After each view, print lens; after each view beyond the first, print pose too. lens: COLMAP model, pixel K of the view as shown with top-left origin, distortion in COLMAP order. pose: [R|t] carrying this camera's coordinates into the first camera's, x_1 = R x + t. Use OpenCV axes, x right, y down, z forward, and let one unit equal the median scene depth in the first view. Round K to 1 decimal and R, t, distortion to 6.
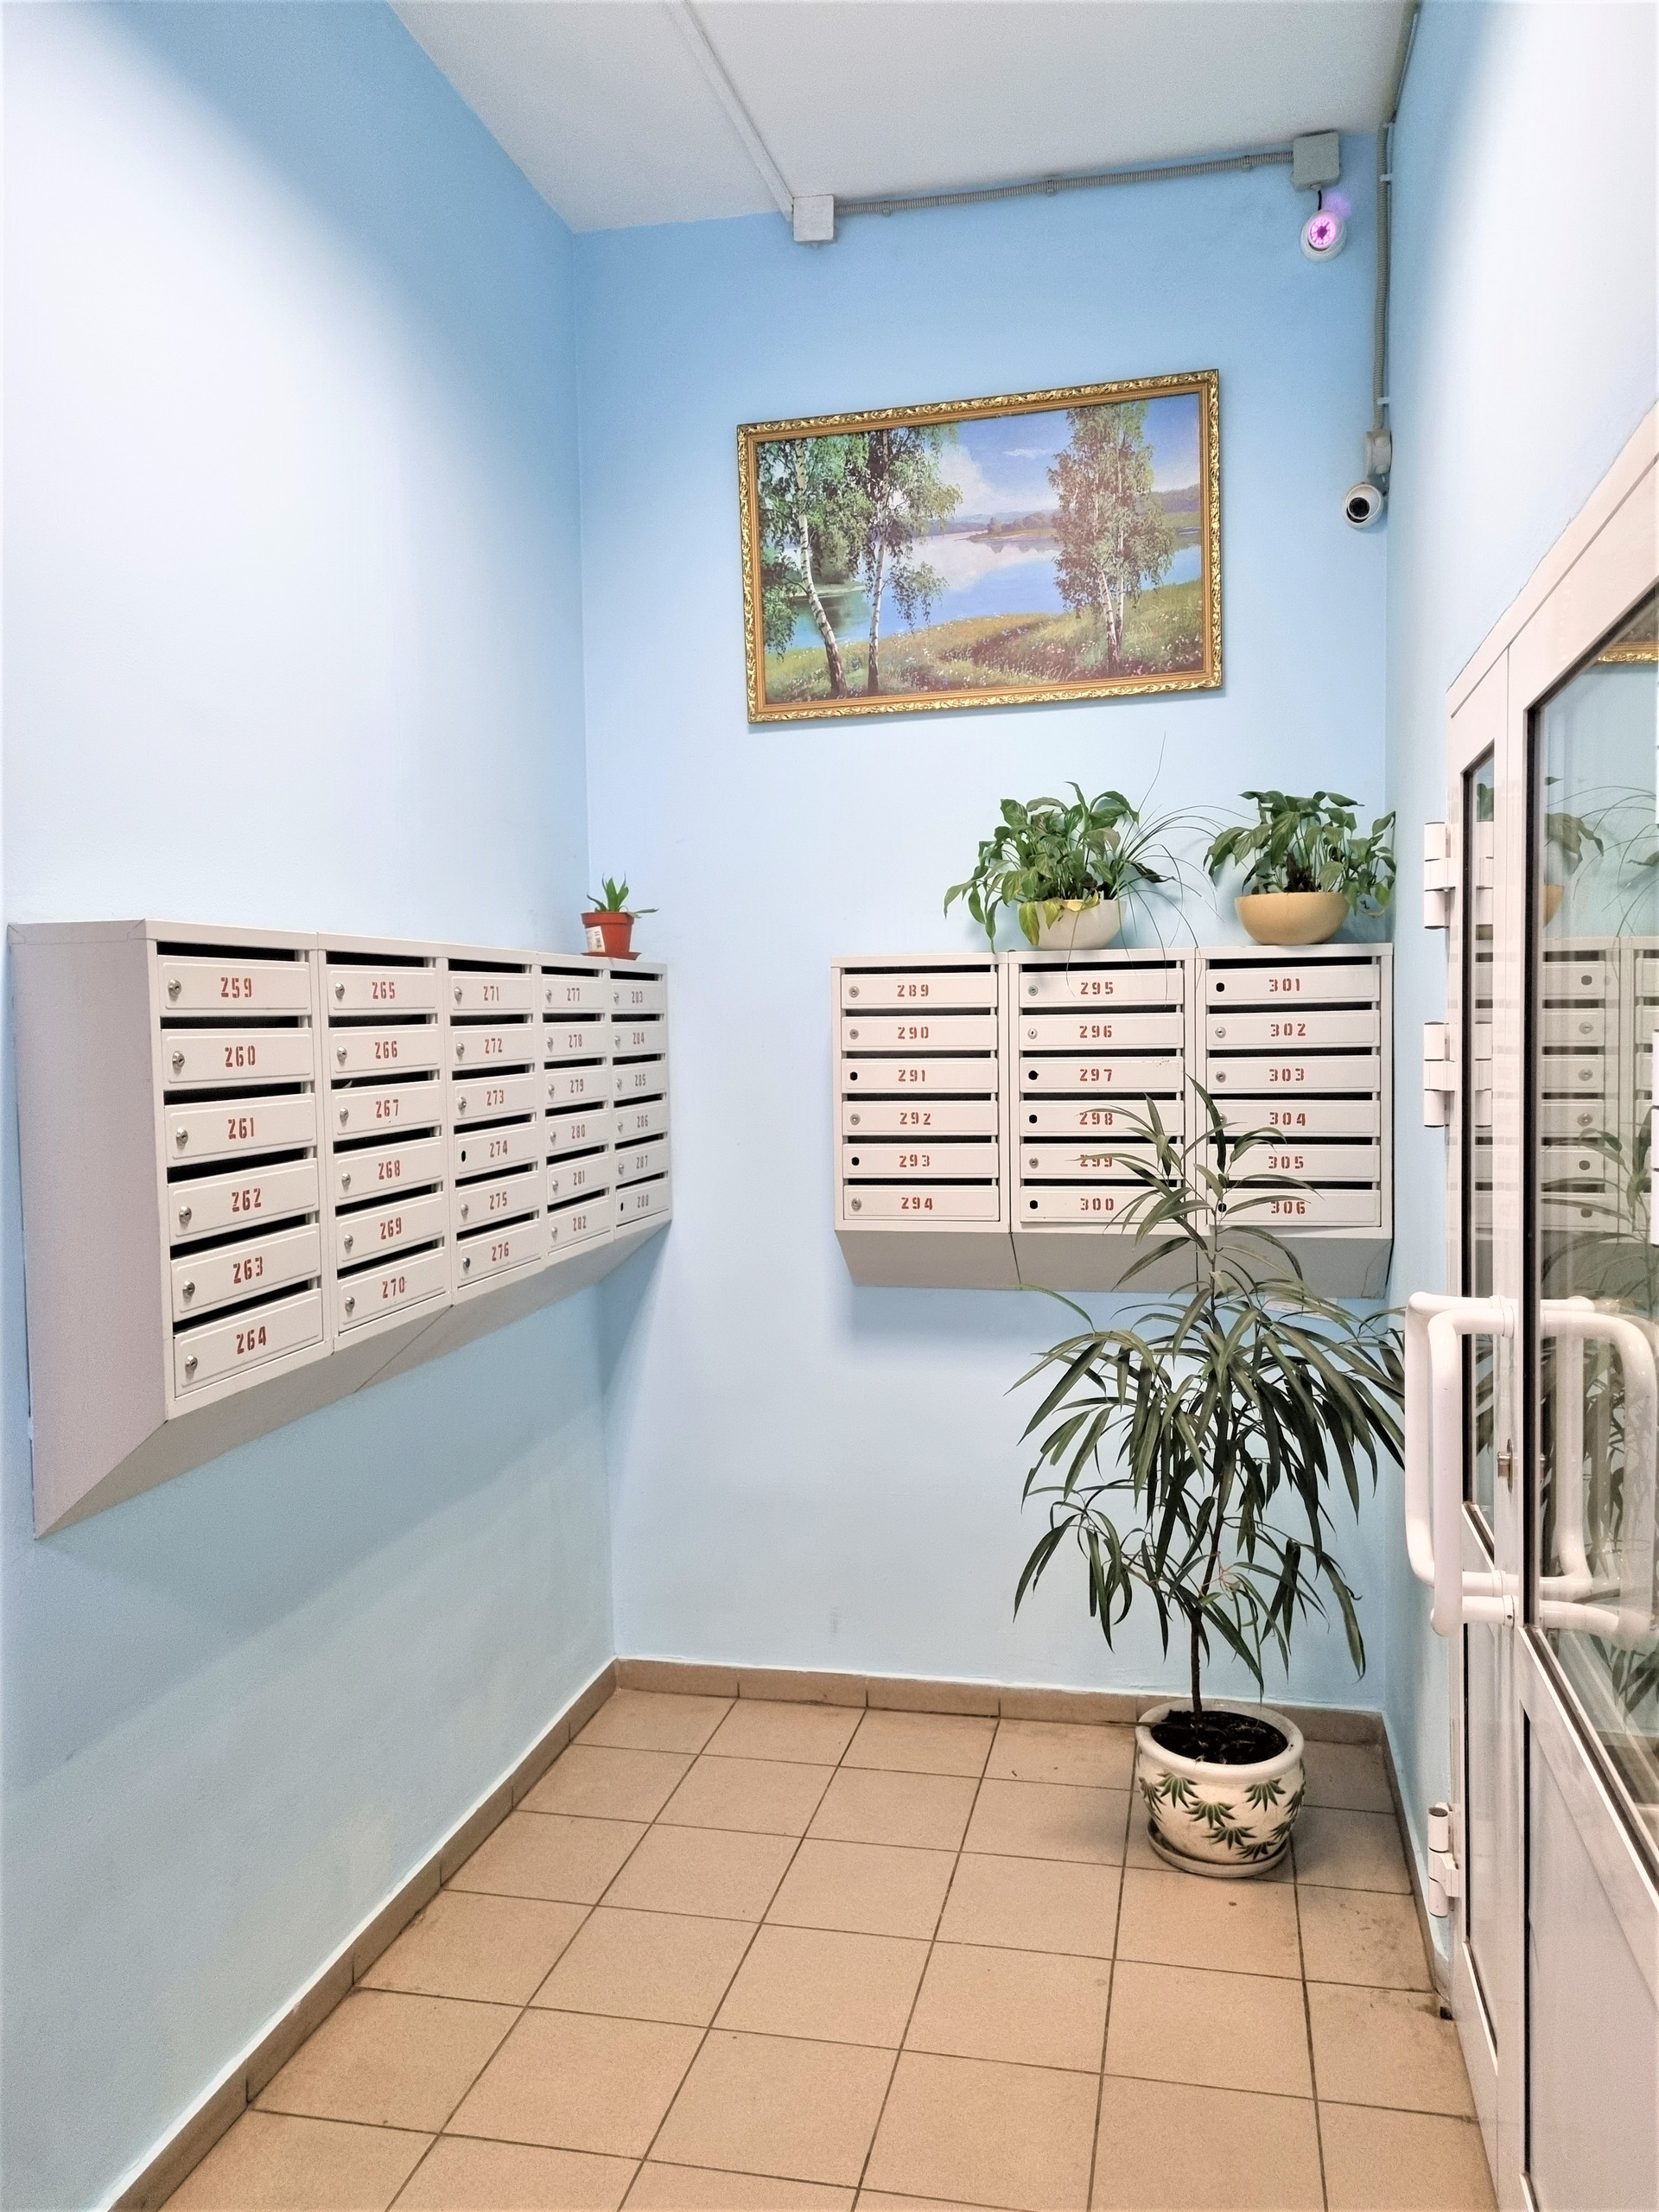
lens RADIAL K [[1691.4, 0, 834.4], [0, 1691.4, 1093.2], [0, 0, 1]] dist [0.057859, -0.002213]
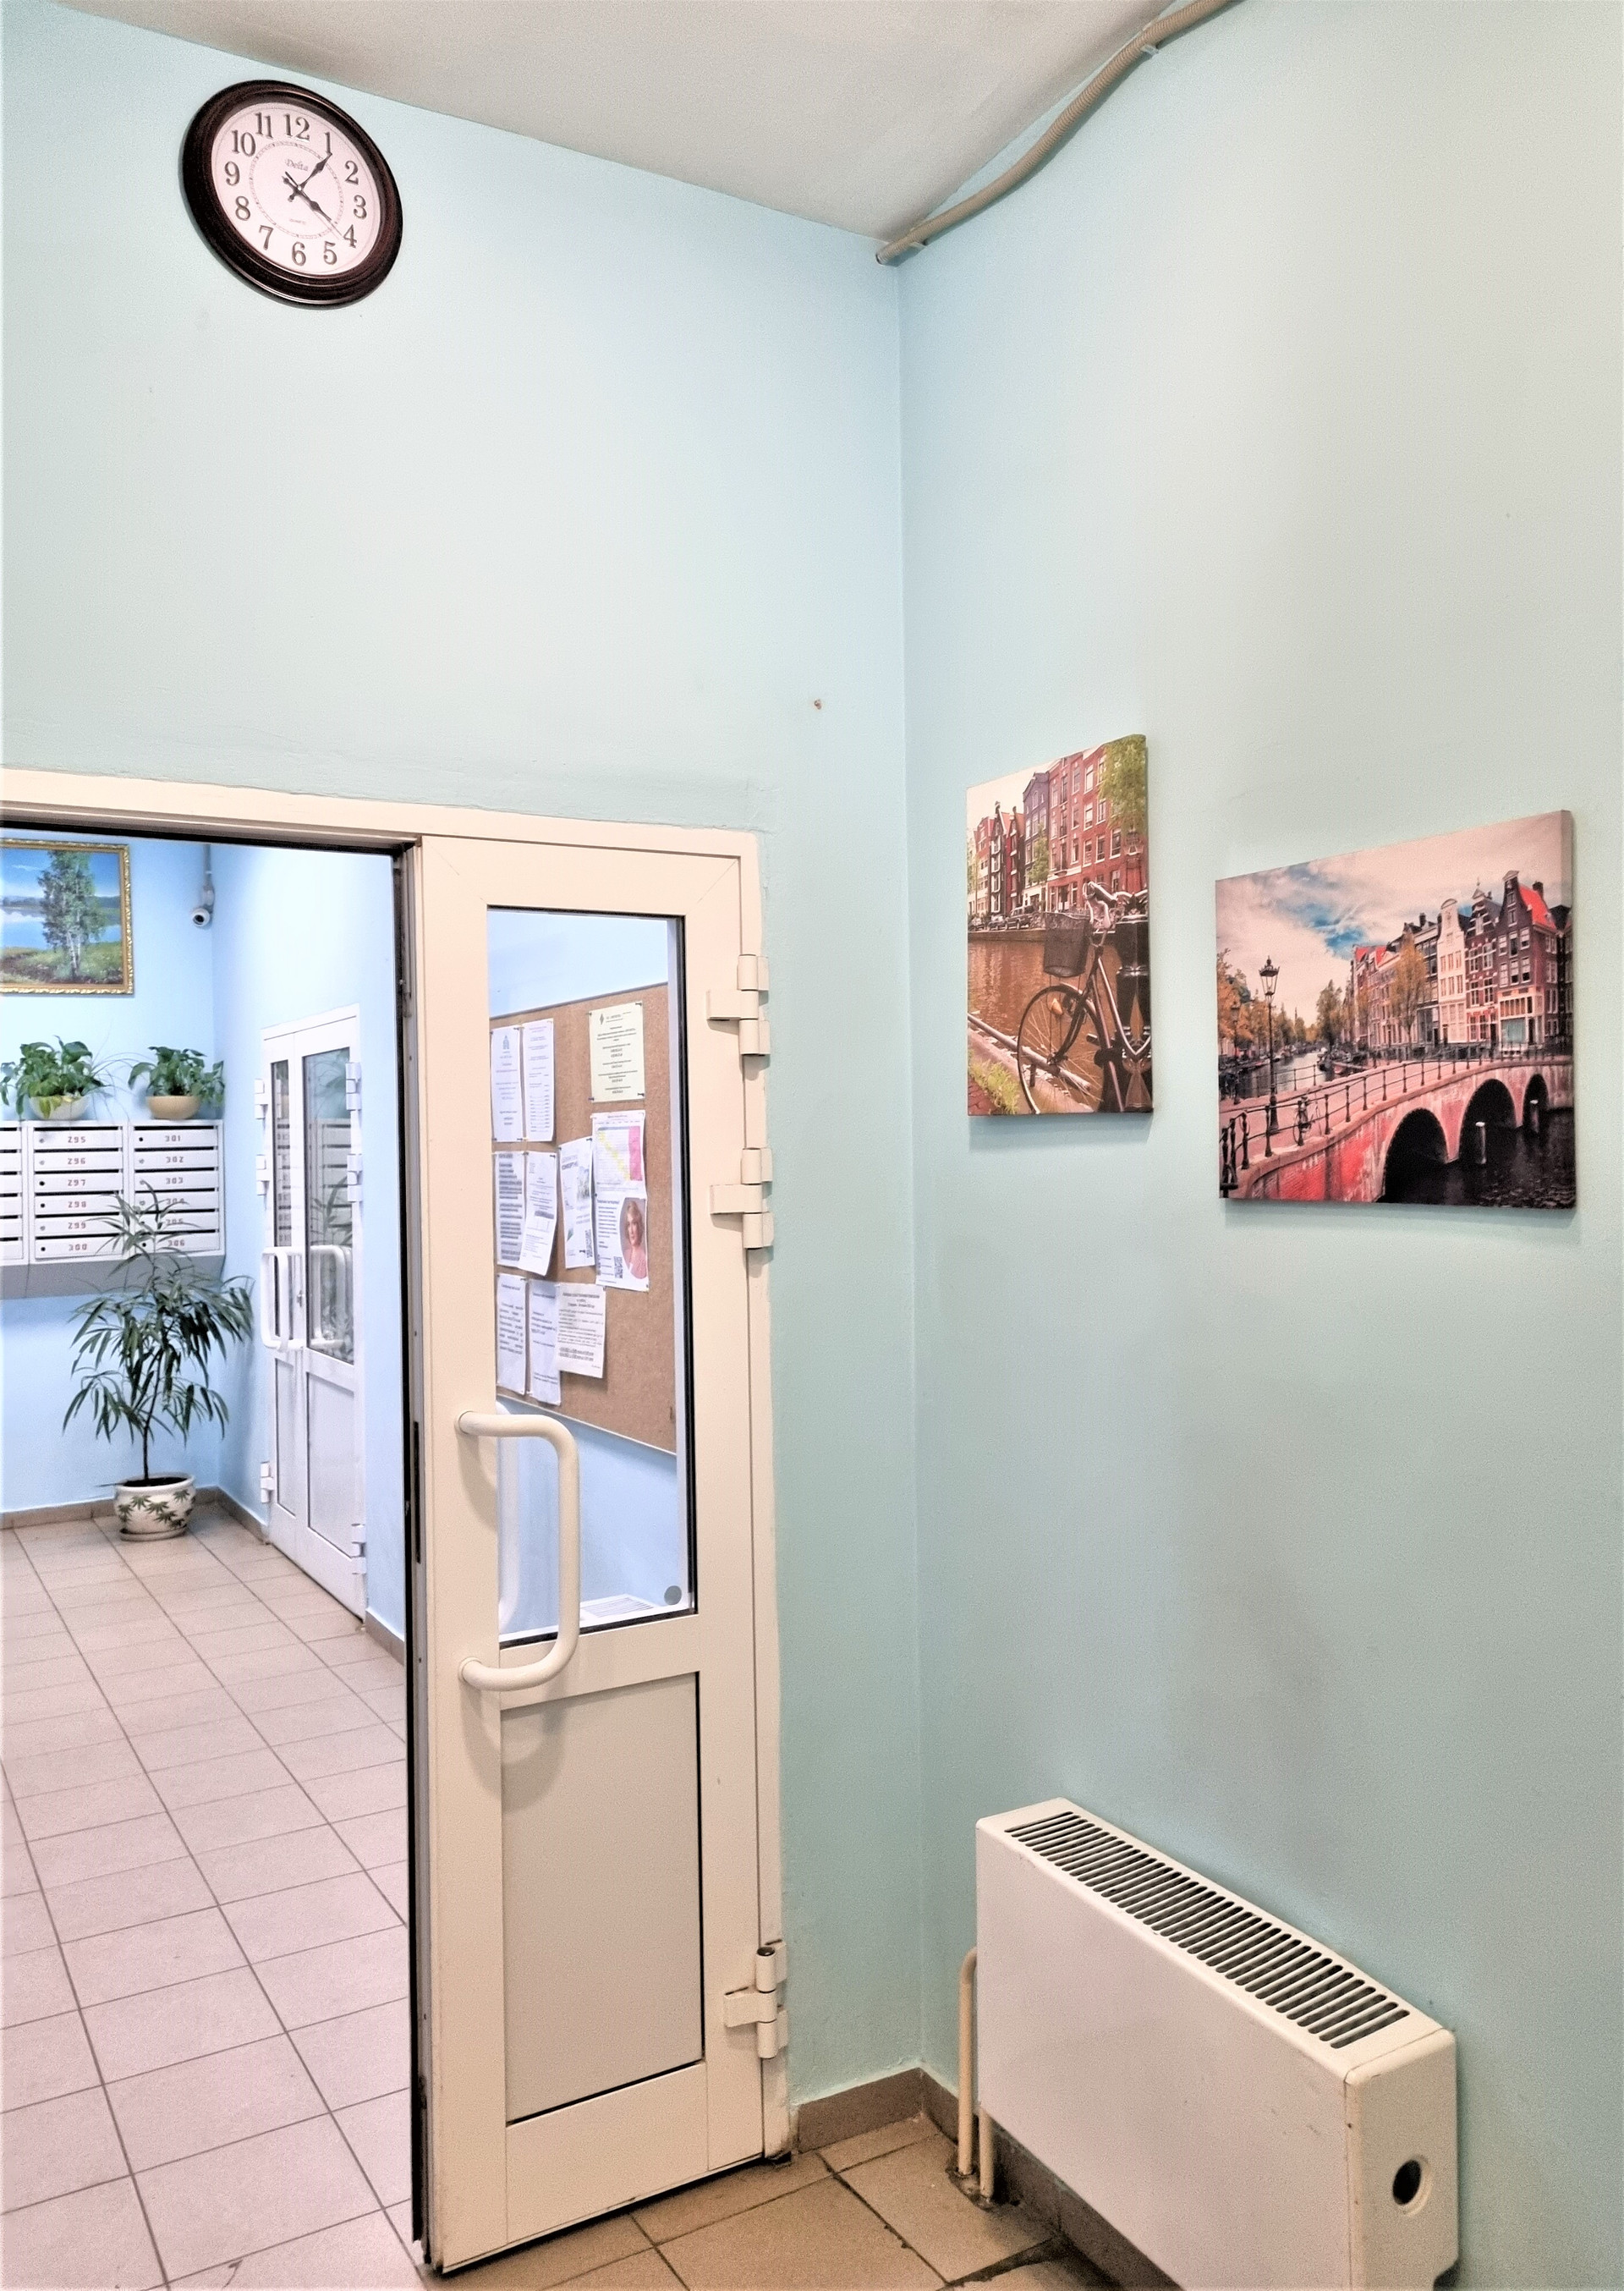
lens RADIAL K [[1712.8, 0, 818.6], [0, 1712.8, 1135.7], [0, 0, 1]] dist [0.058010, 0.002061]
pose [[0.736522, 0.002835, 0.676408, -0.591677], [0.036218, 0.998391, -0.043621, 0.055469], [-0.675443, 0.056626, 0.735235, -1.117584]]
